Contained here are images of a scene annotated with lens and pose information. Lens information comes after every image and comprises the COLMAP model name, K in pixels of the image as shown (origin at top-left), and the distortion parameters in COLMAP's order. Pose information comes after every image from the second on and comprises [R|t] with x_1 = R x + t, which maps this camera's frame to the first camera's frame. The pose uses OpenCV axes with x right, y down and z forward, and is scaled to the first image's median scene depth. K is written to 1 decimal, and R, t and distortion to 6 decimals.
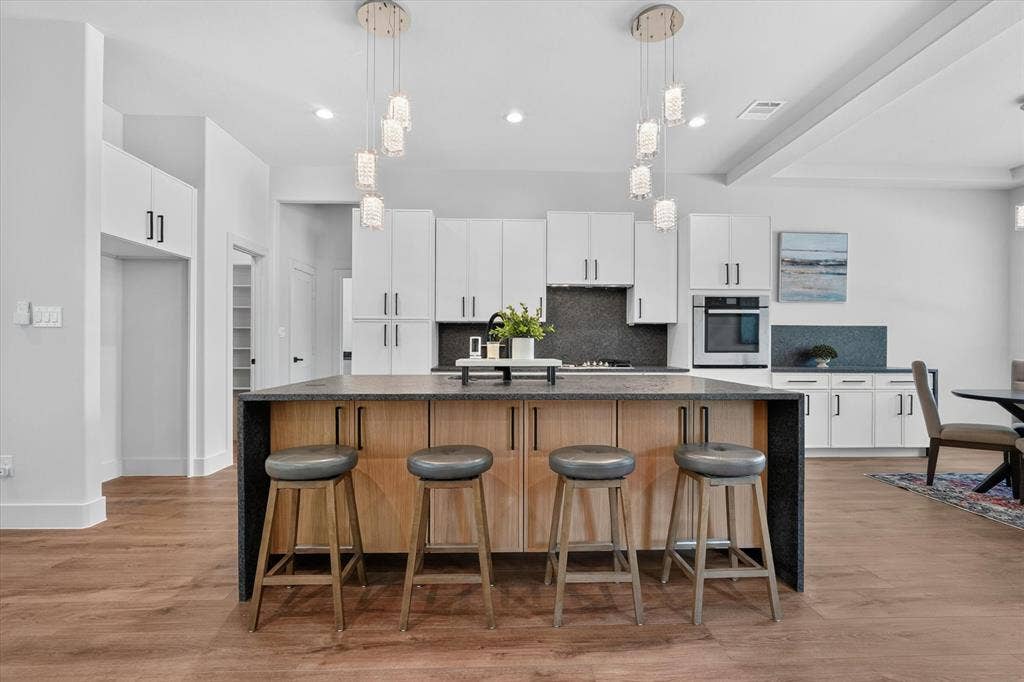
lens RADIAL K [[474.5, 0, 514.3], [0, 474.5, 343.6], [0, 0, 1]] dist [-0.002435, 0.000557]
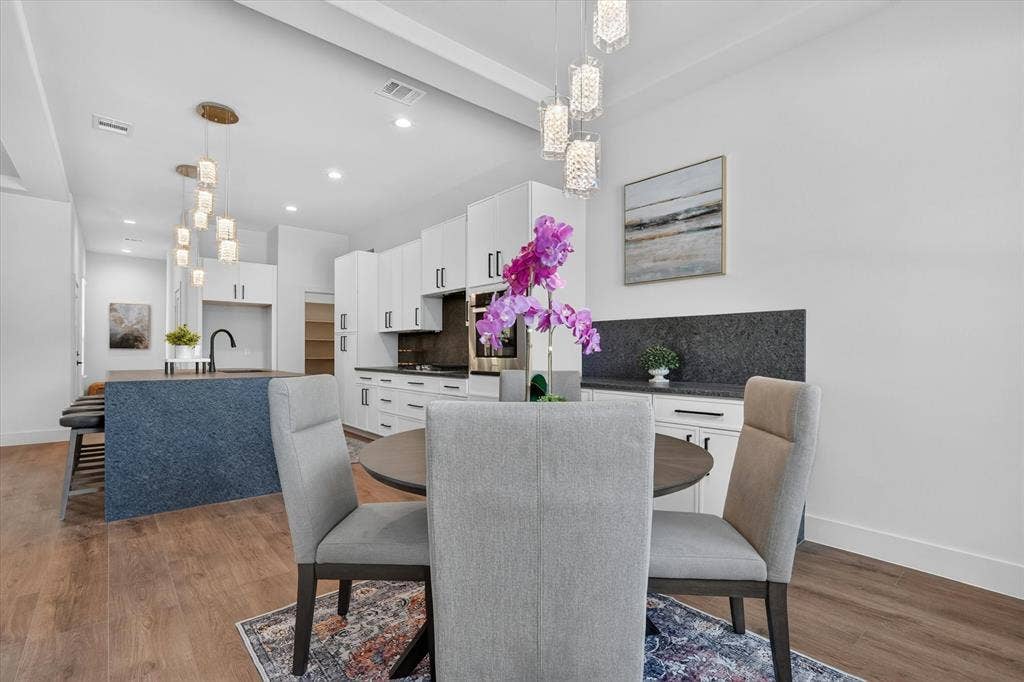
lens RADIAL K [[478.9, 0, 504.9], [0, 478.9, 347.2], [0, 0, 1]] dist [0.016380, 0.000467]
pose [[0.609890, -0.009928, -0.792424, 1.135658], [0.003009, 0.999943, -0.010212, 0.009528], [0.792480, 0.003844, 0.609886, 0.484278]]
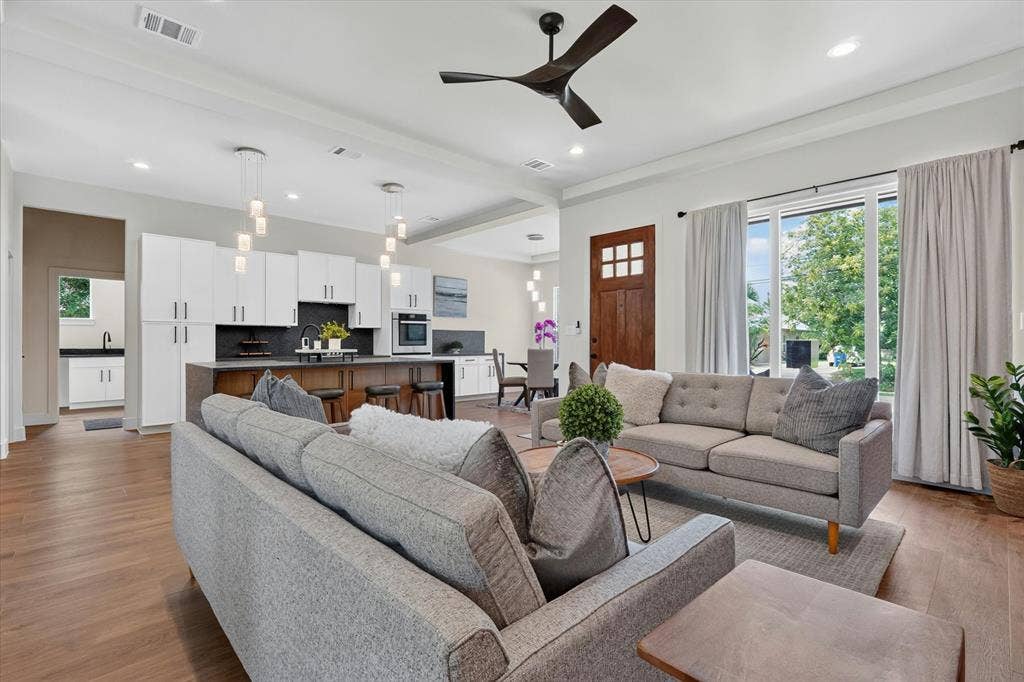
lens RADIAL K [[474.5, 0, 514.3], [0, 474.5, 343.6], [0, 0, 1]] dist [-0.002435, 0.000557]
pose [[0.756742, -0.005883, 0.653687, -0.397179], [0.000125, 0.999961, 0.008854, -0.004642], [-0.653714, -0.006618, 0.756713, -0.562223]]
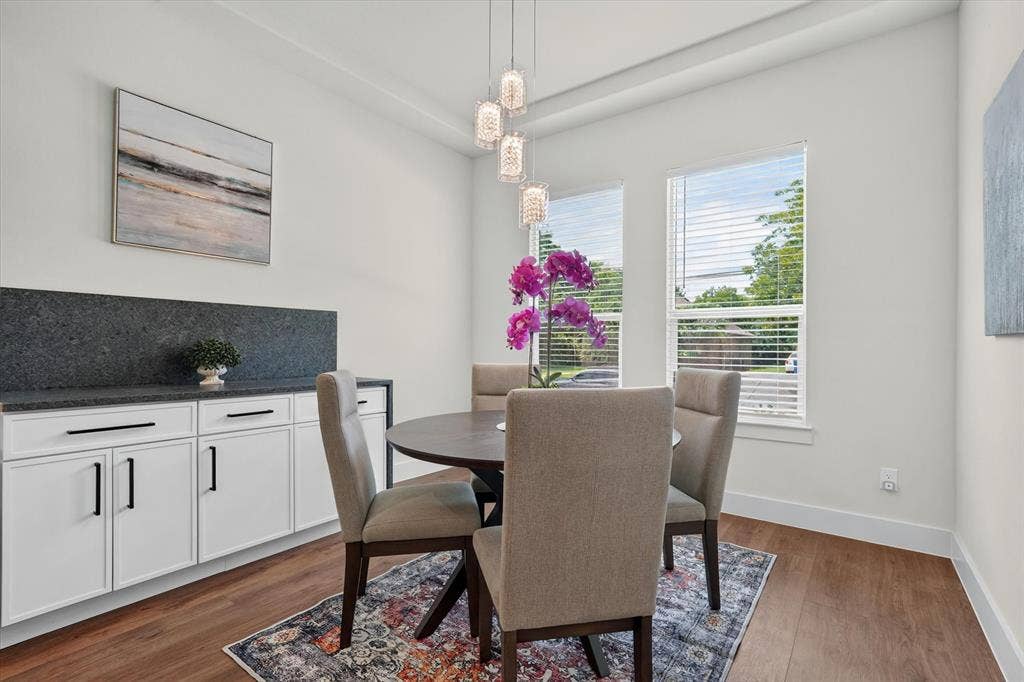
lens RADIAL K [[474.5, 0, 514.3], [0, 474.5, 343.6], [0, 0, 1]] dist [-0.002435, 0.000557]
pose [[0.639426, 0.005093, 0.768836, 0.514097], [-0.008101, 0.999967, 0.000114, 0.004202], [-0.768810, -0.006301, 0.639446, 0.472690]]
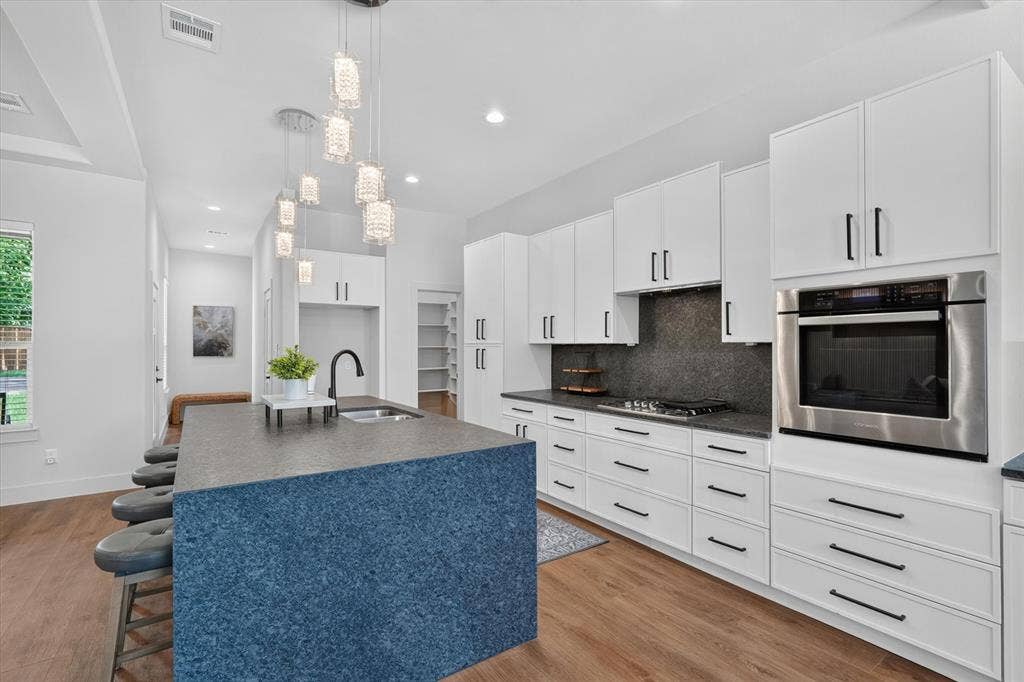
lens RADIAL K [[474.5, 0, 514.3], [0, 474.5, 343.6], [0, 0, 1]] dist [-0.002435, 0.000557]
pose [[0.533559, -0.008965, -0.845715, 0.651912], [0.006391, 0.999958, -0.006569, -0.042651], [0.845738, -0.001900, 0.533594, 0.478515]]
